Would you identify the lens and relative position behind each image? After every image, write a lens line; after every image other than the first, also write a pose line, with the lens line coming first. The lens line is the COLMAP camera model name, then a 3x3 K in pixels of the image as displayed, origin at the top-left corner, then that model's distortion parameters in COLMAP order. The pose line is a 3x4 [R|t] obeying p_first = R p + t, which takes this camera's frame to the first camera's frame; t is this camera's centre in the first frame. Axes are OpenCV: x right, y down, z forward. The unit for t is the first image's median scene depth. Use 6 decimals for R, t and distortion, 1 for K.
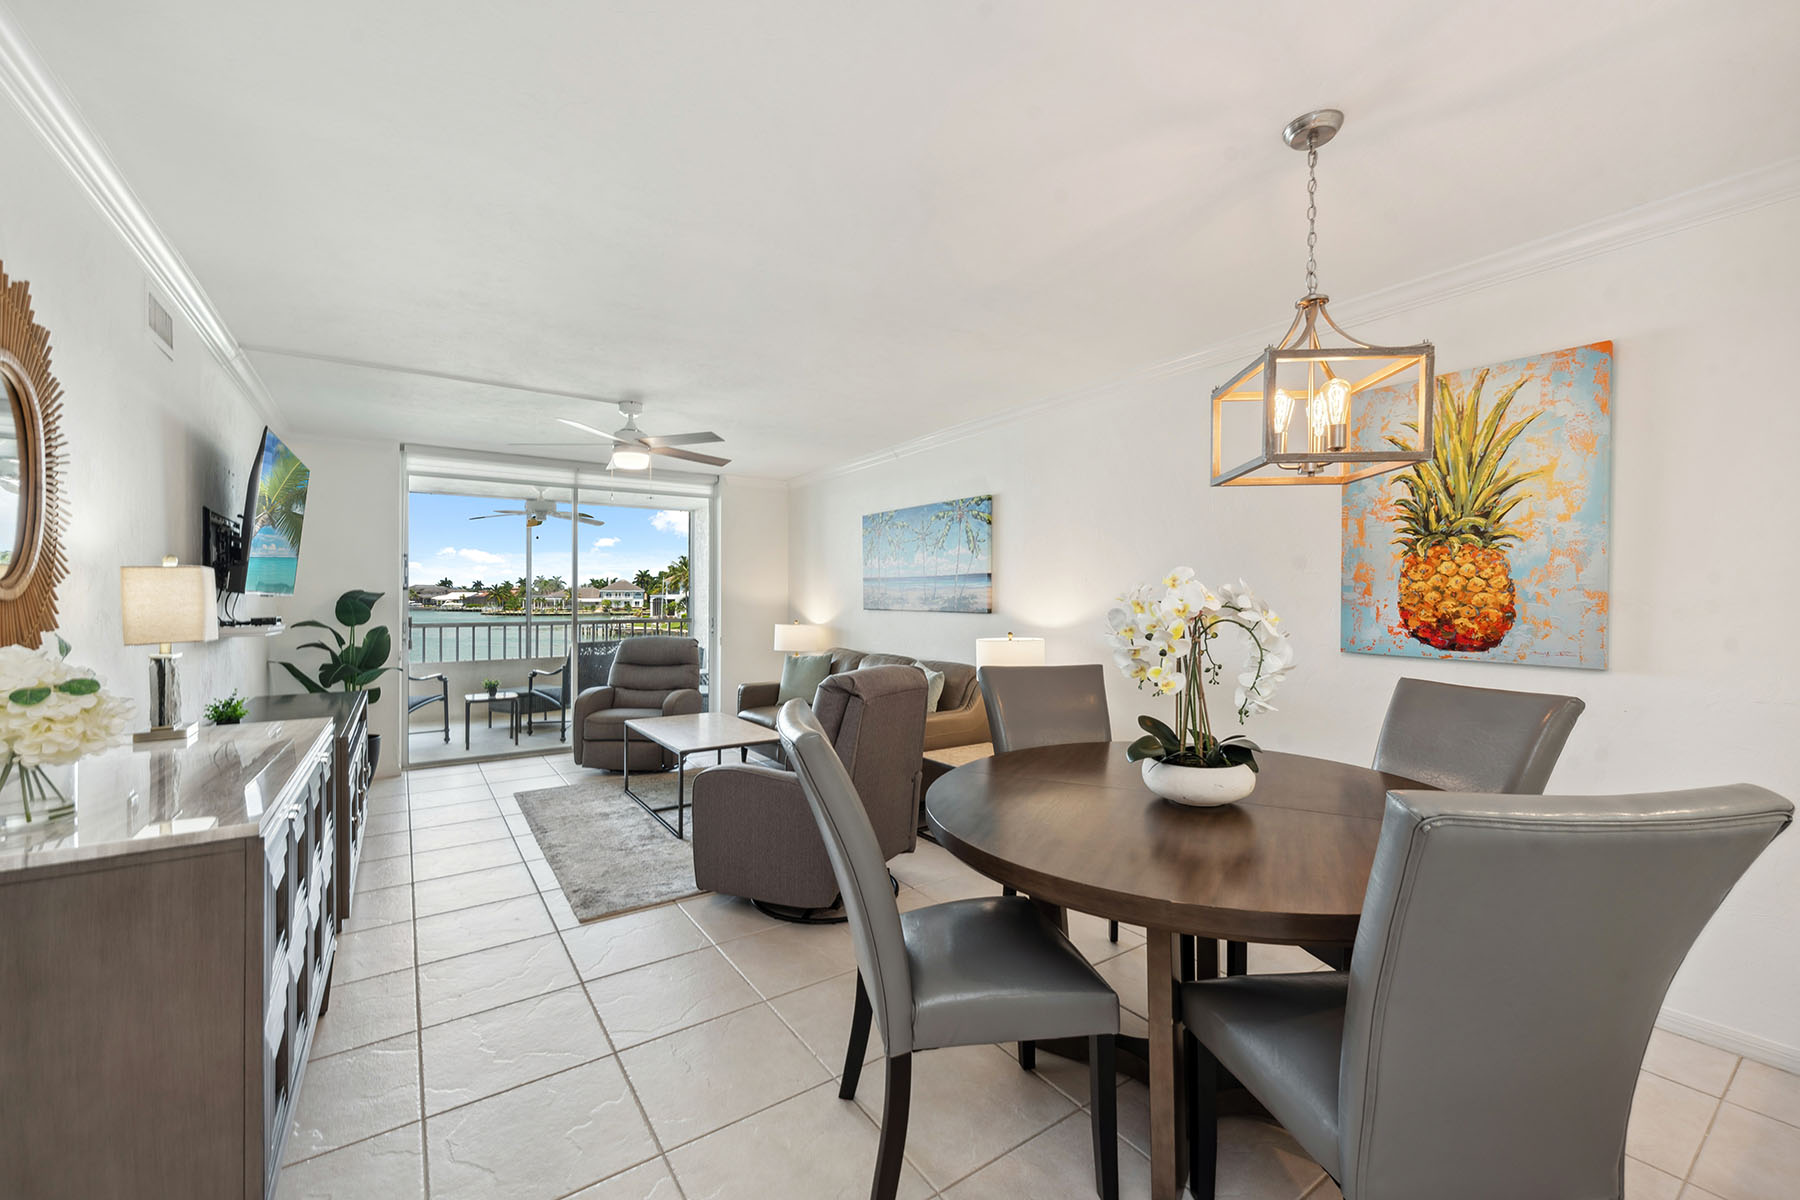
lens RADIAL K [[722.6, 0, 909.9], [0, 722.6, 601.5], [0, 0, 1]] dist [-0.000532, -0.000116]
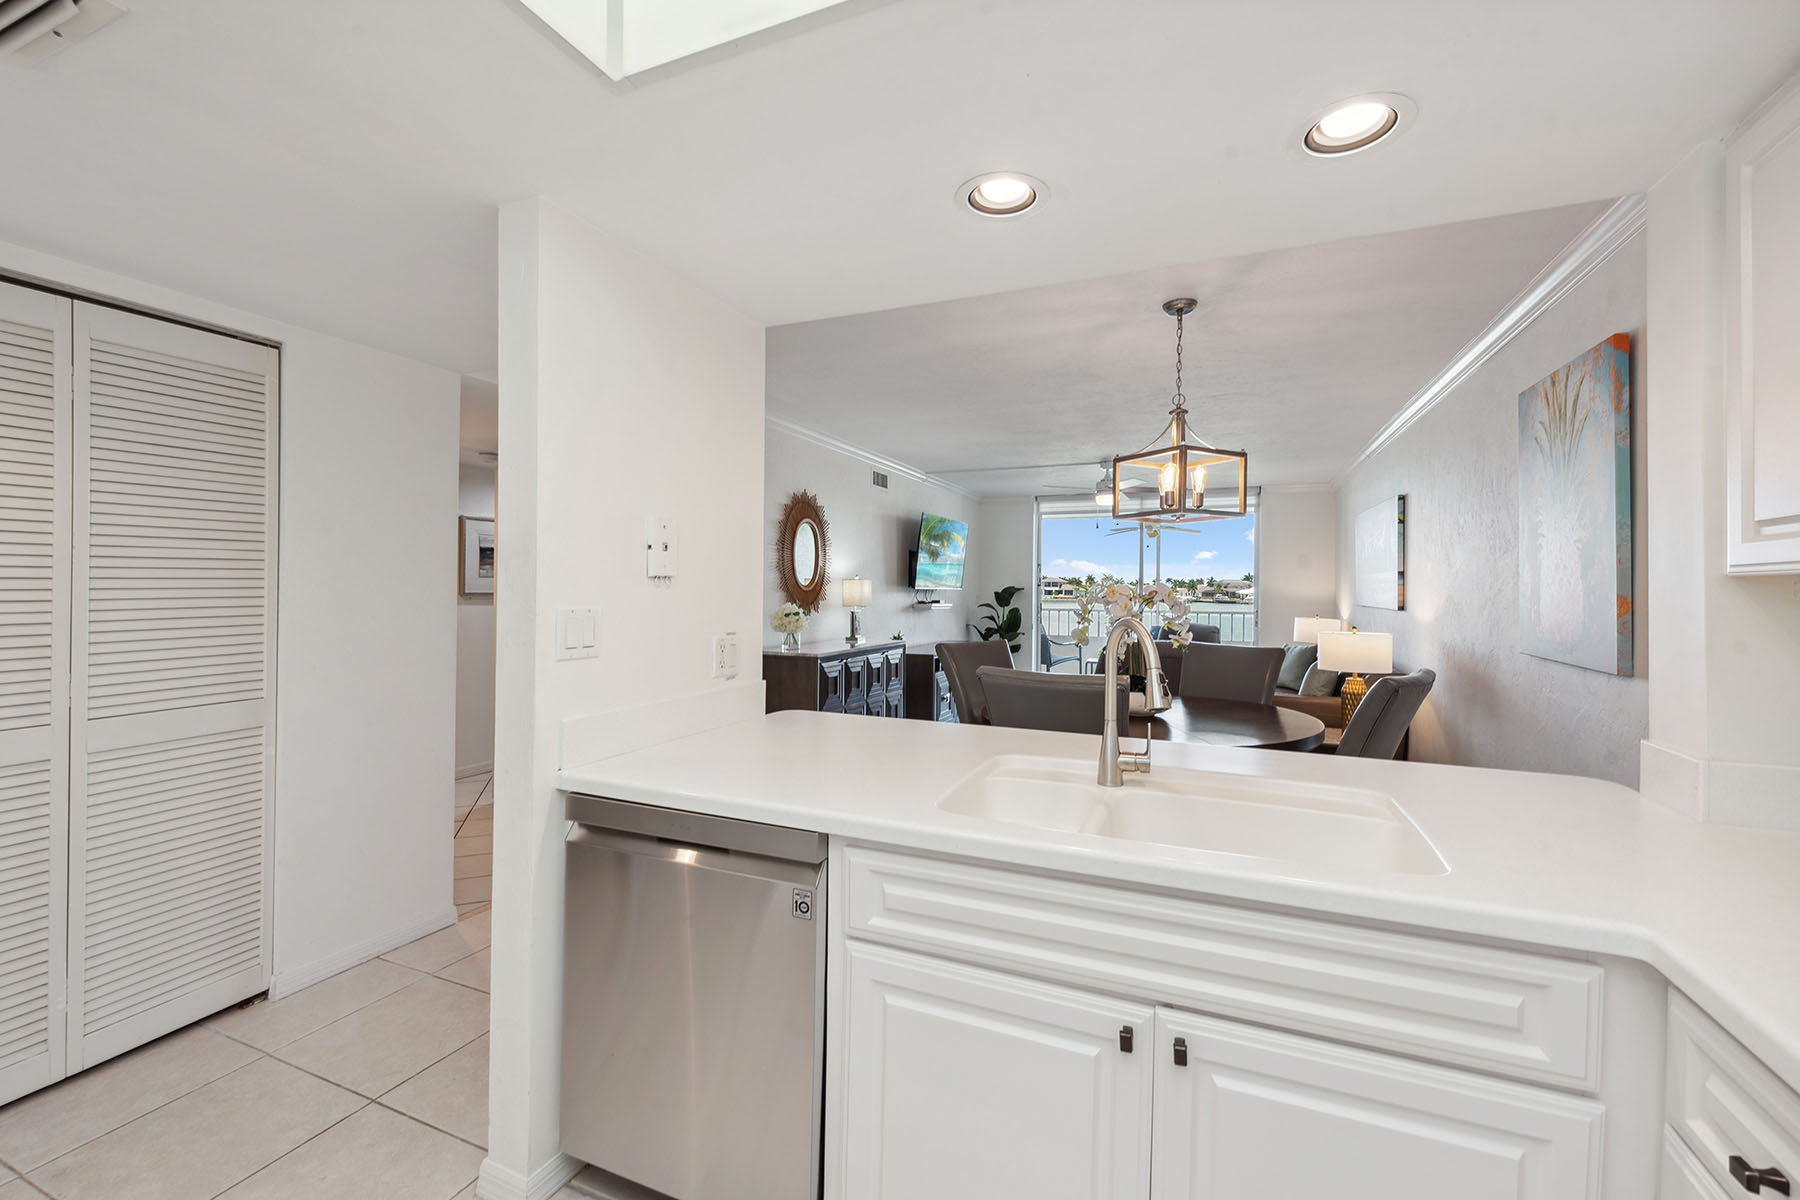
lens RADIAL K [[731.2, 0, 900.0], [0, 731.2, 600.0], [0, 0, 1]] dist [0.001273, 0.000068]
pose [[0.519281, 0.014852, -0.854475, 0.525655], [-0.009849, 0.999887, 0.011394, -0.001082], [0.854547, 0.002499, 0.519368, -0.121355]]
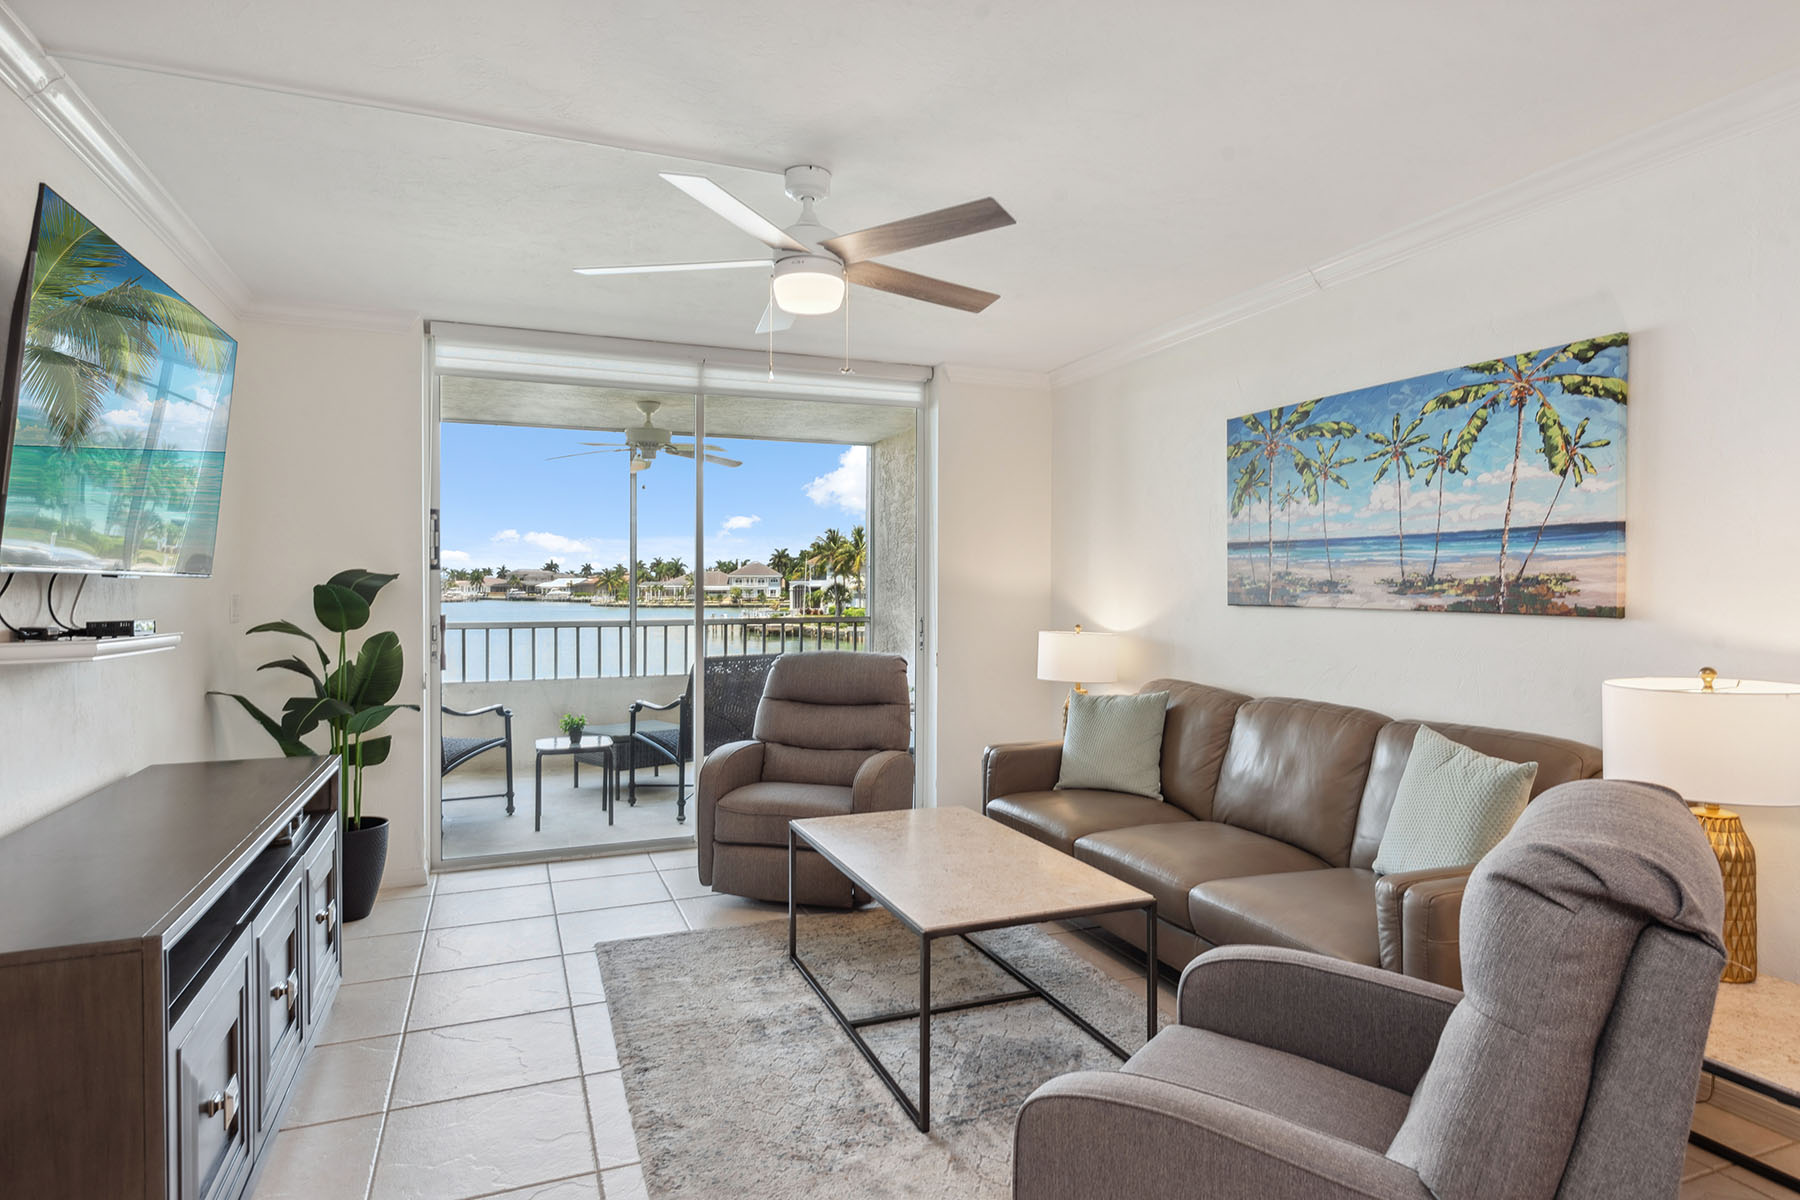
lens RADIAL K [[982.8, 0, 900.0], [0, 982.8, 600.0], [0, 0, 1]] dist [0.003711, 0.000304]
pose [[0.973328, 0.002920, -0.229398, -0.133356], [-0.000581, 0.999947, 0.010263, 0.000418], [0.229415, -0.009856, 0.973279, 0.285364]]
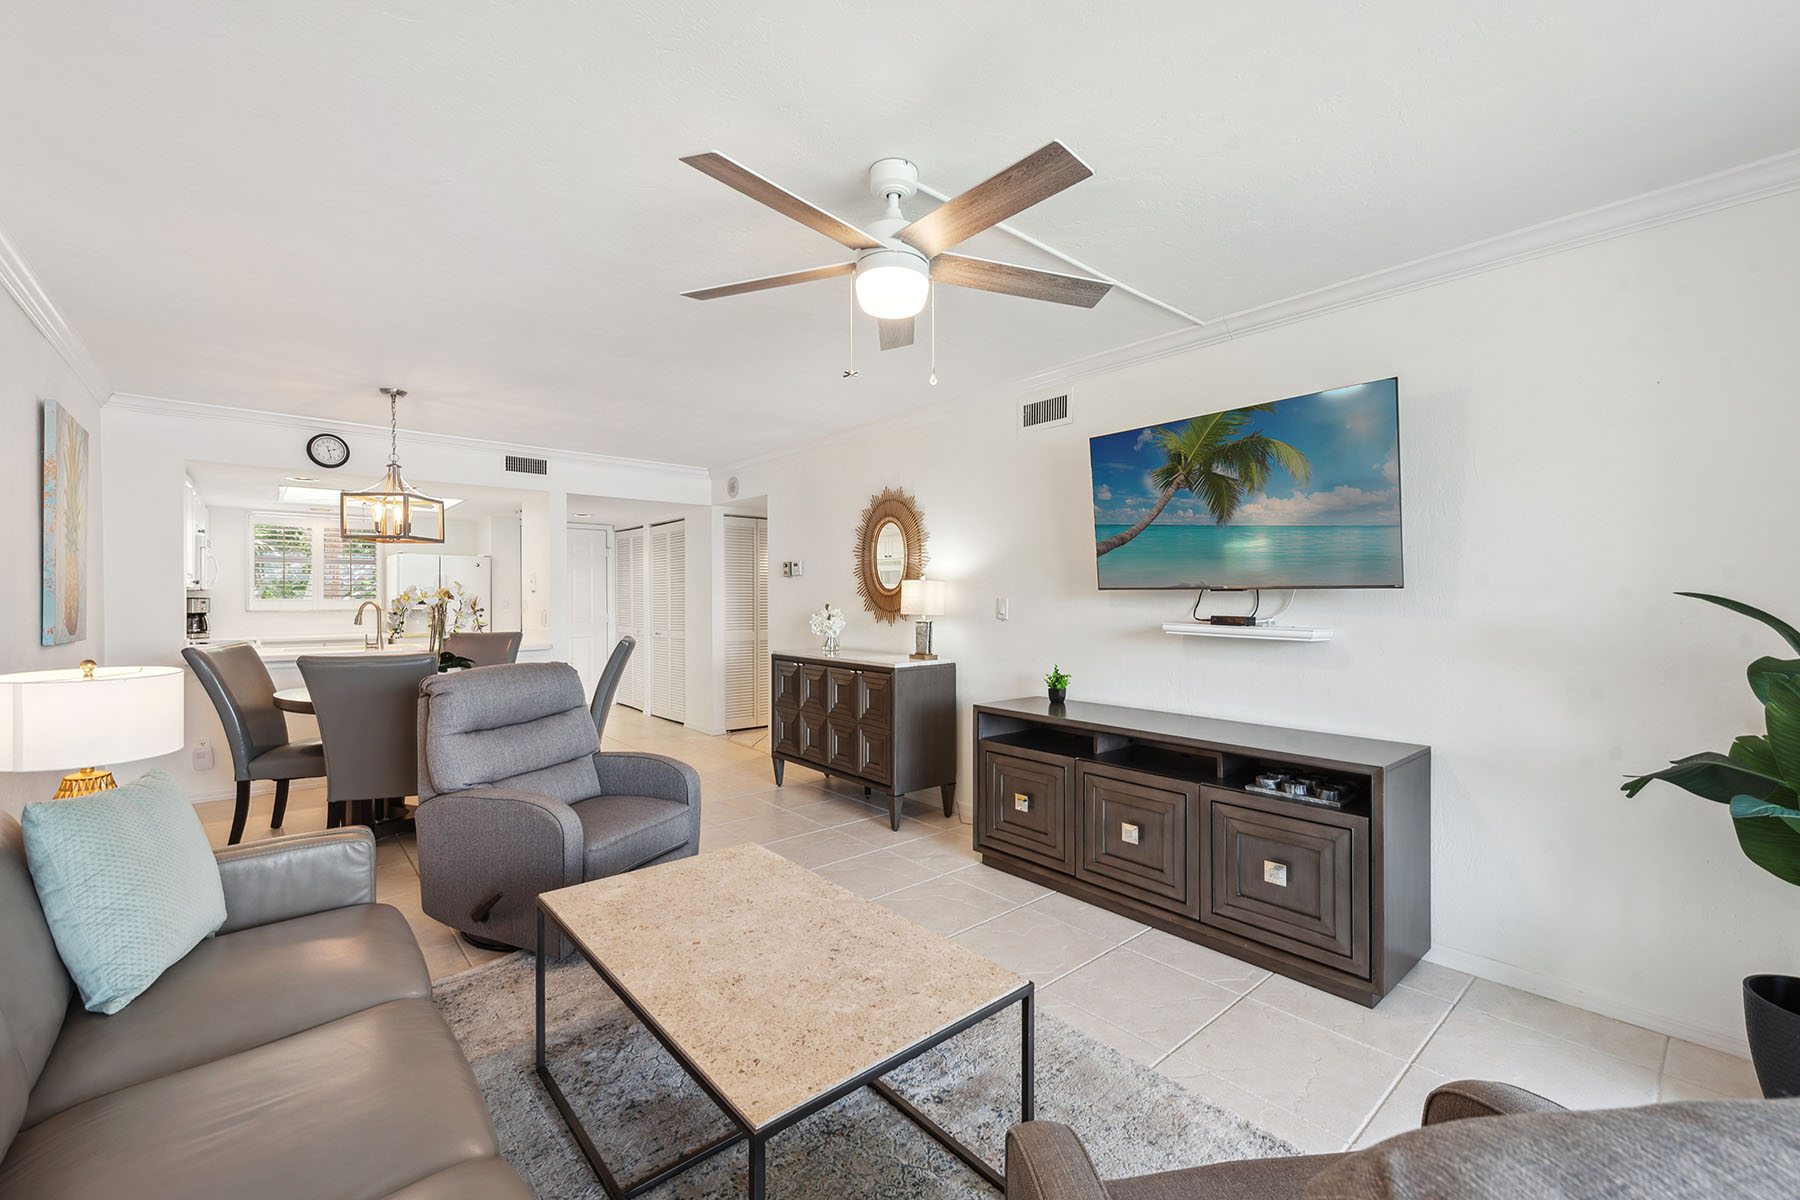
lens RADIAL K [[731.2, 0, 900.0], [0, 731.2, 600.0], [0, 0, 1]] dist [0.001273, 0.000068]
pose [[-0.995066, -0.006049, -0.099032, -0.257634], [-0.006721, 0.999957, 0.006453, -0.001633], [0.098989, 0.007087, -0.995063, 1.103155]]
